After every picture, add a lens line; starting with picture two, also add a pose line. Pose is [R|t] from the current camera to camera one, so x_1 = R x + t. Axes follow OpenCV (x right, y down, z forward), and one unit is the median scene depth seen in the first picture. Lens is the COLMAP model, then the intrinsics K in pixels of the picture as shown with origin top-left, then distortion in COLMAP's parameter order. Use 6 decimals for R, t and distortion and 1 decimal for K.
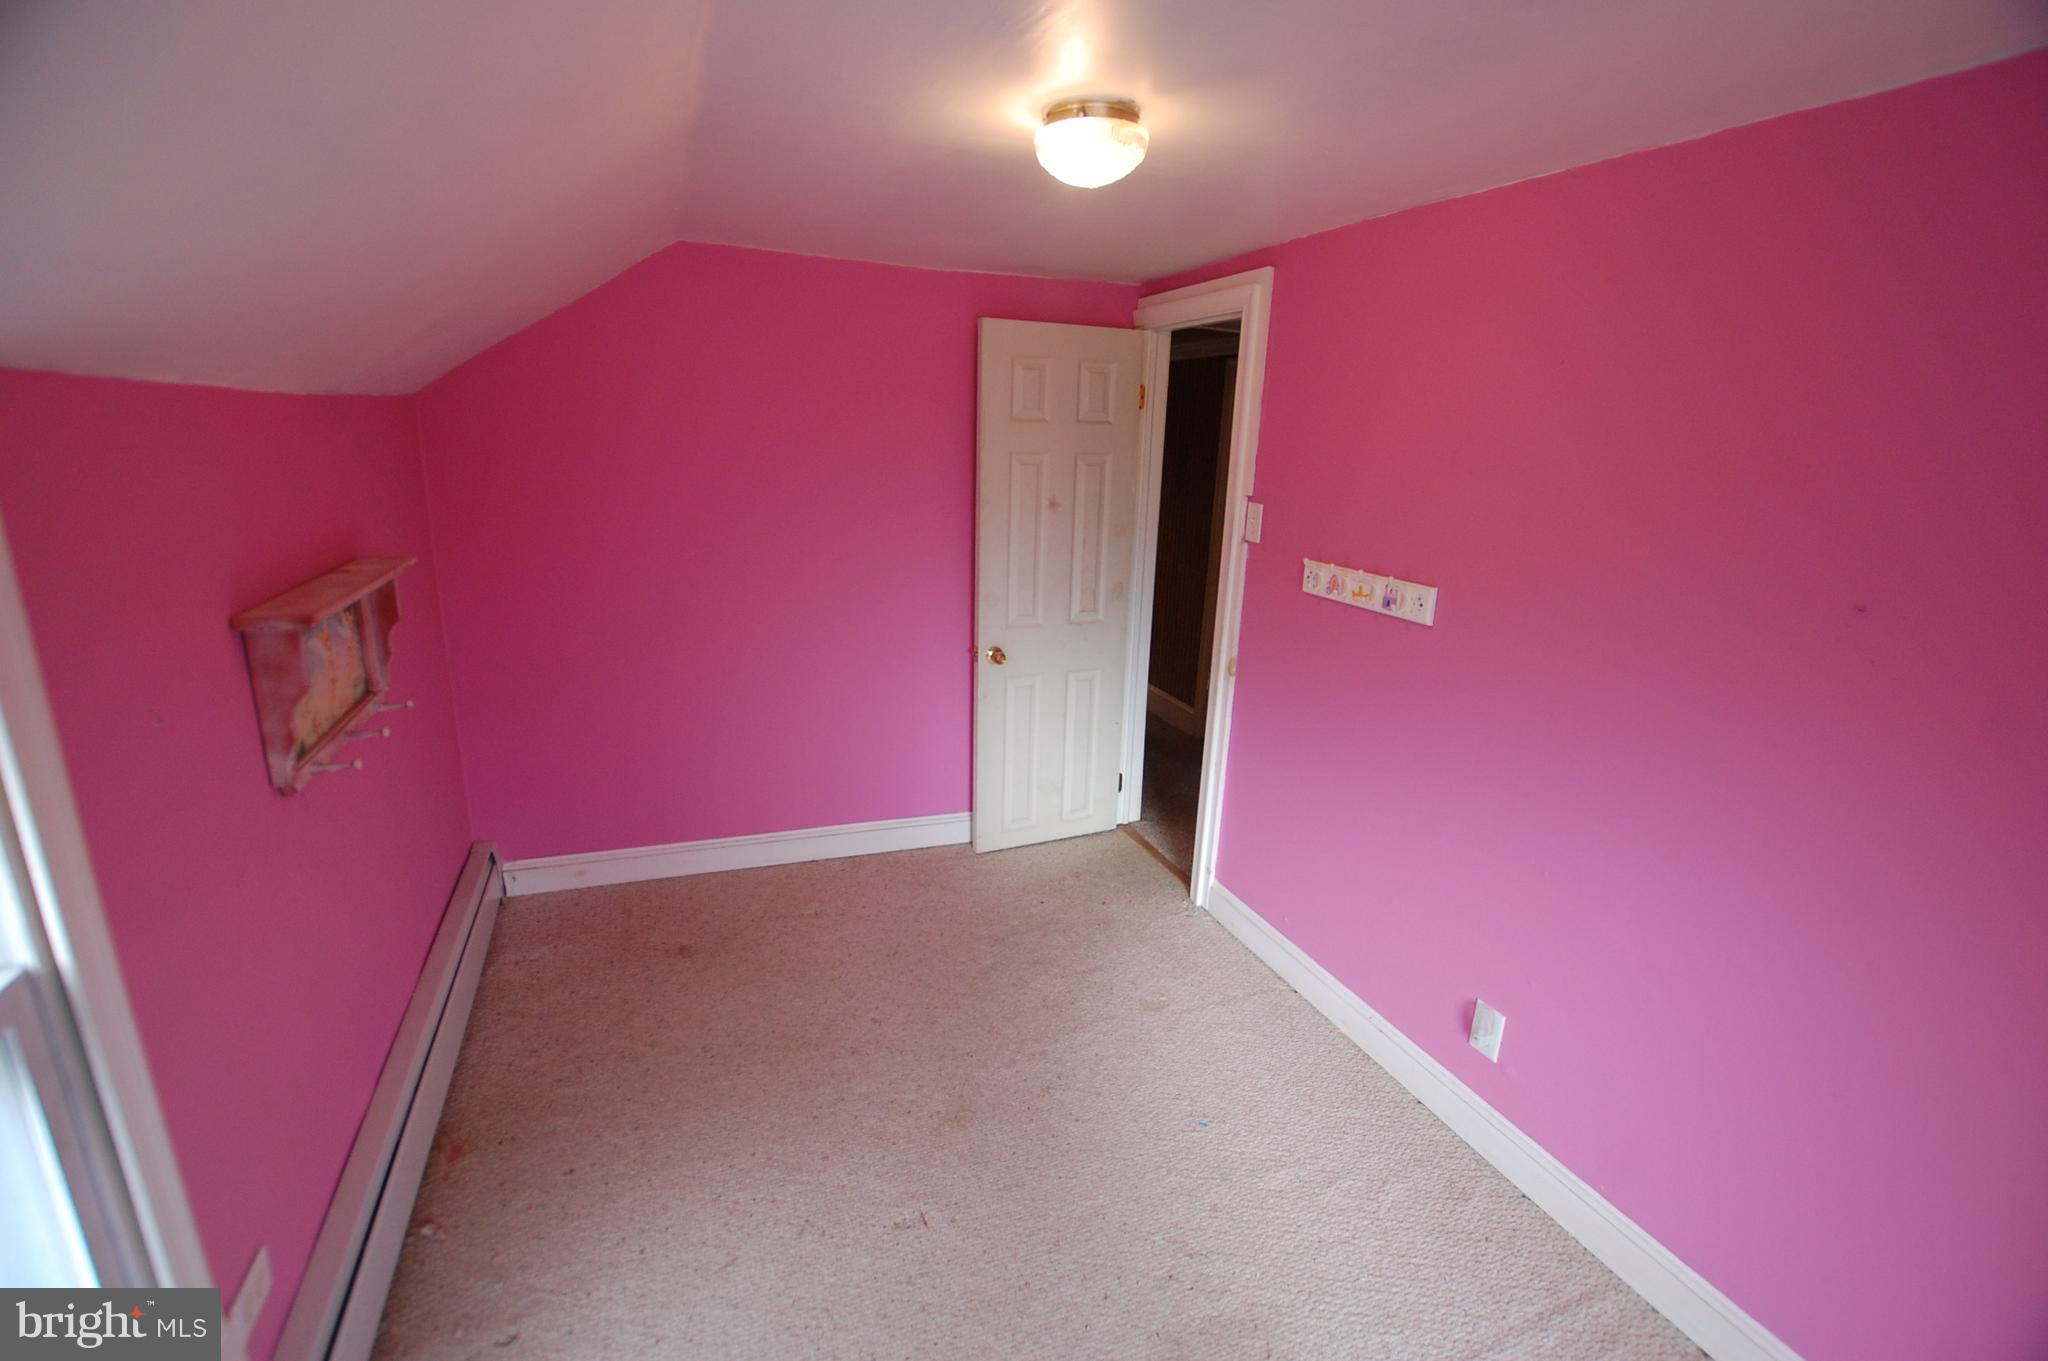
lens RADIAL K [[928.4, 0, 1031.4], [0, 928.4, 680.7], [0, 0, 1]] dist [-0.002197, 0.000113]
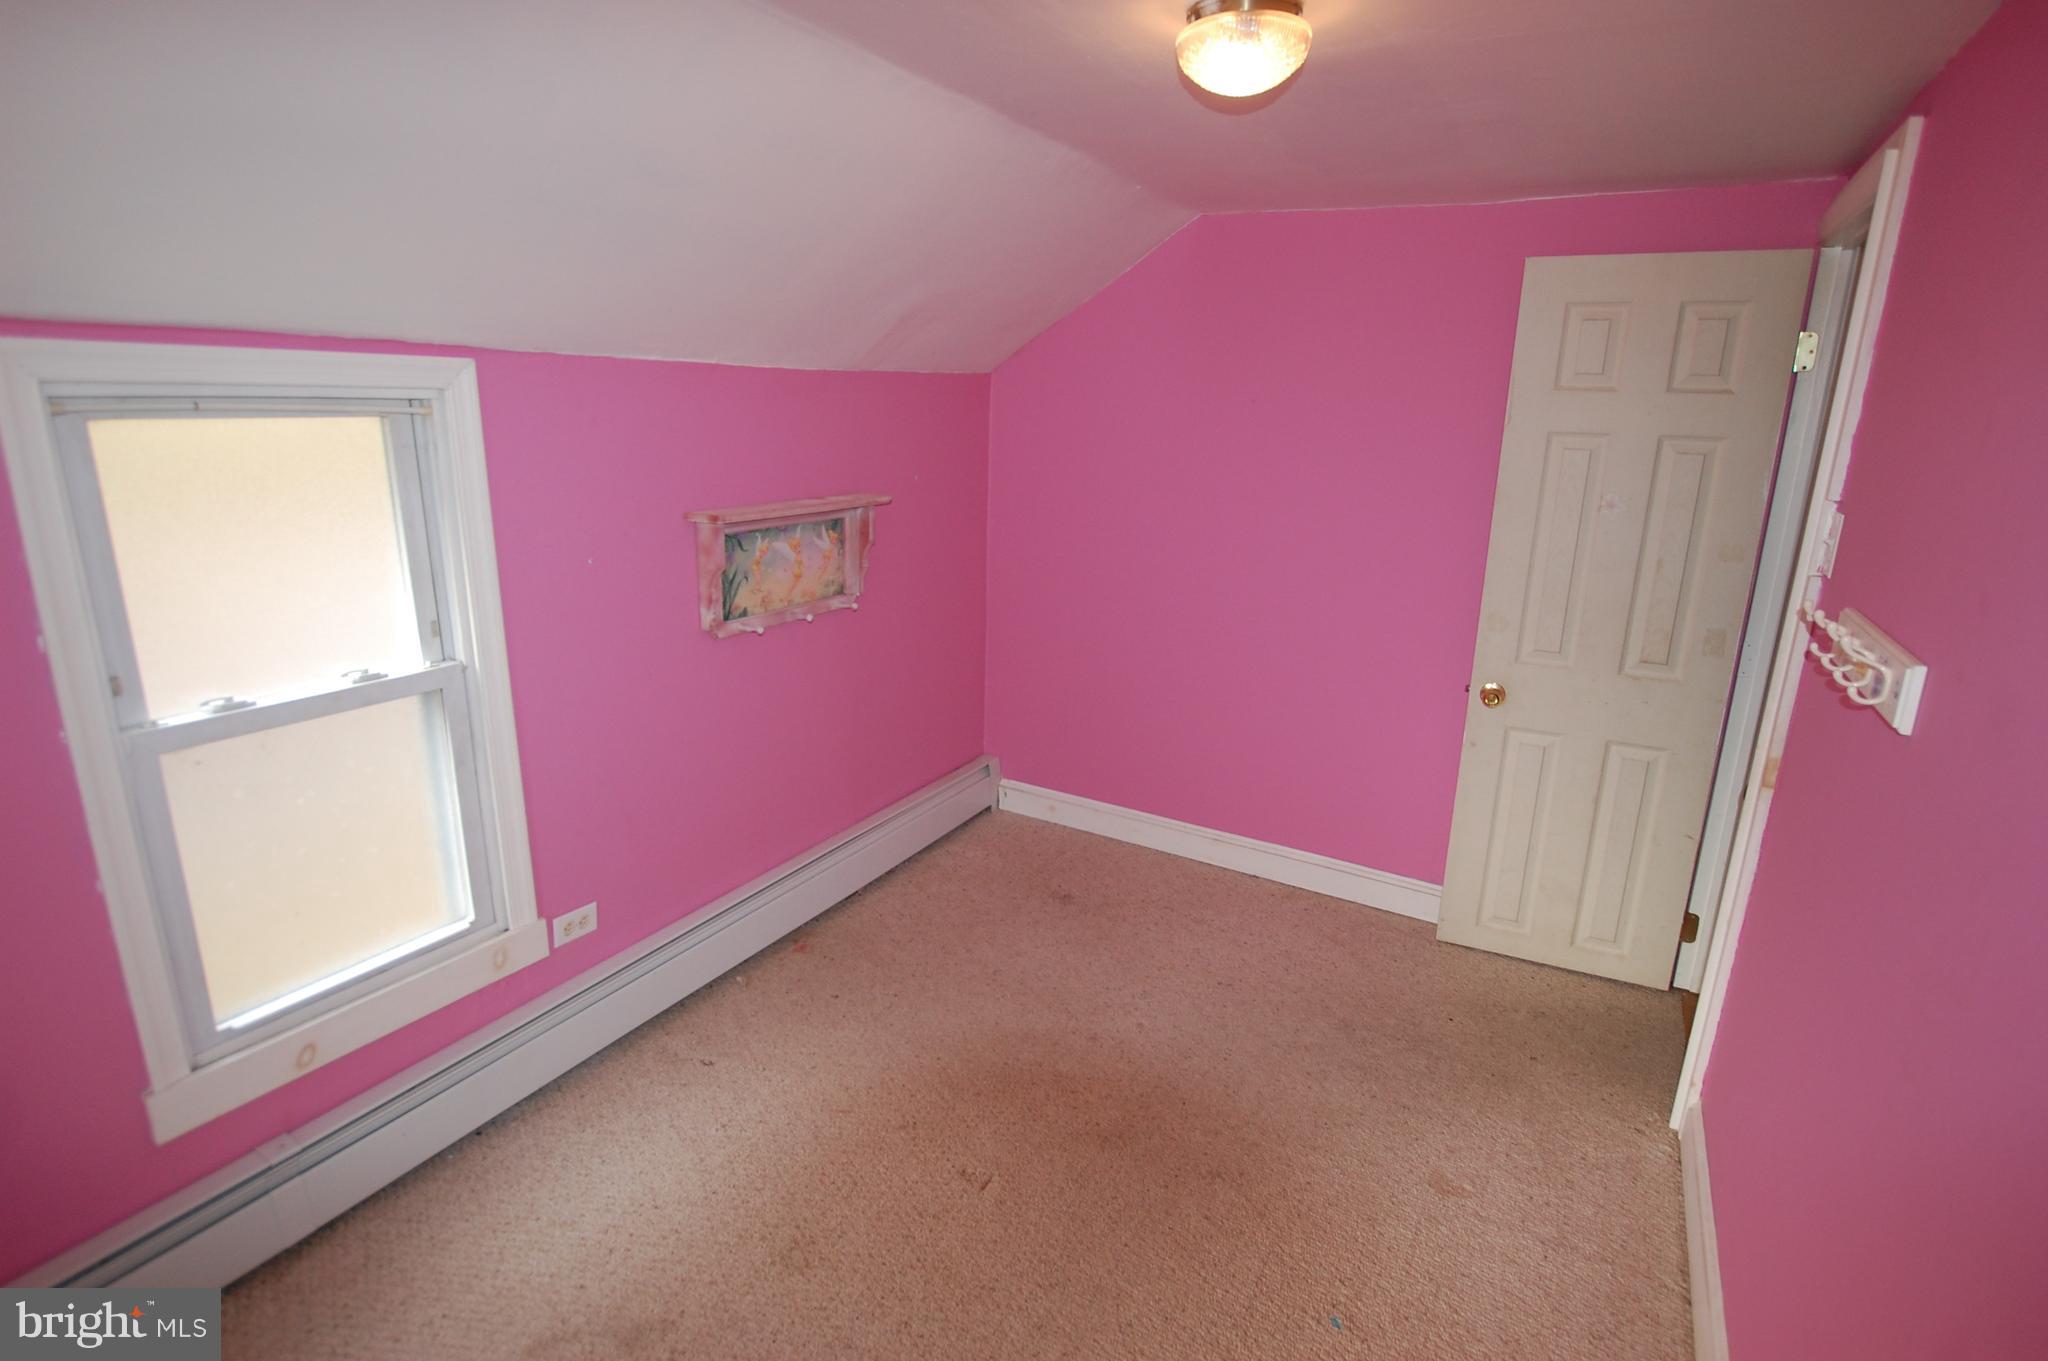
lens RADIAL K [[1074.0, 0, 1031.6], [0, 1074.0, 686.8], [0, 0, 1]] dist [0.004677, 0.001383]
pose [[0.627194, 0.196979, -0.753543, 0.471615], [-0.214204, 0.973807, 0.076269, -0.024266], [0.748828, 0.113577, 0.652960, 0.158633]]
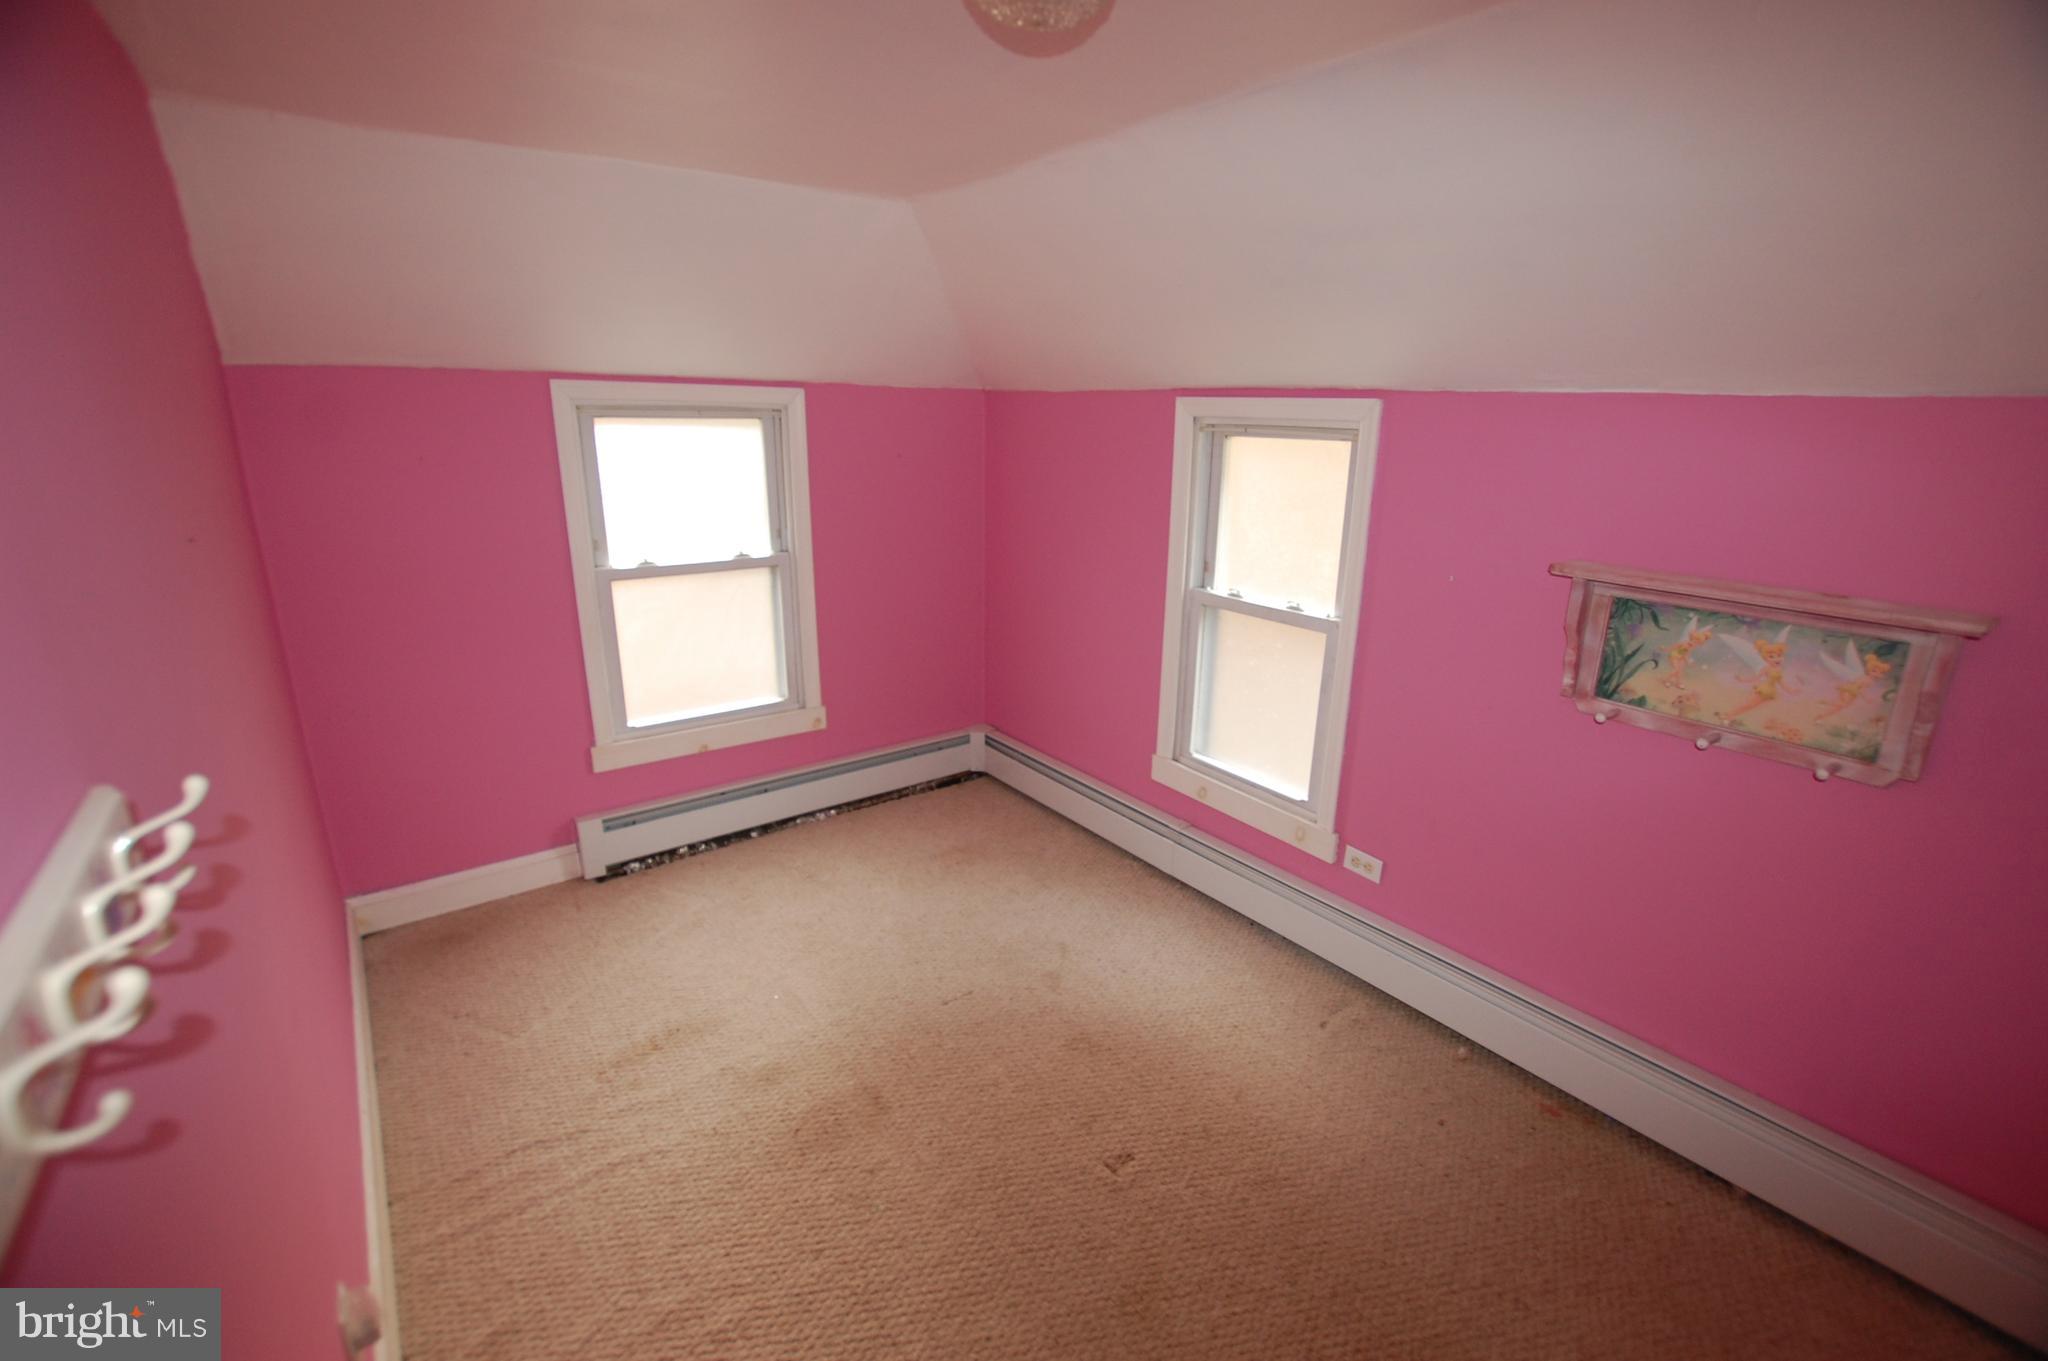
lens RADIAL K [[928.4, 0, 1020.7], [0, 928.4, 681.8], [0, 0, 1]] dist [-0.002197, 0.000113]
pose [[-0.968977, 0.038526, -0.244129, 0.151354], [-0.097250, 0.848660, 0.519922, -0.292412], [0.227213, 0.527534, -0.818586, 1.076680]]
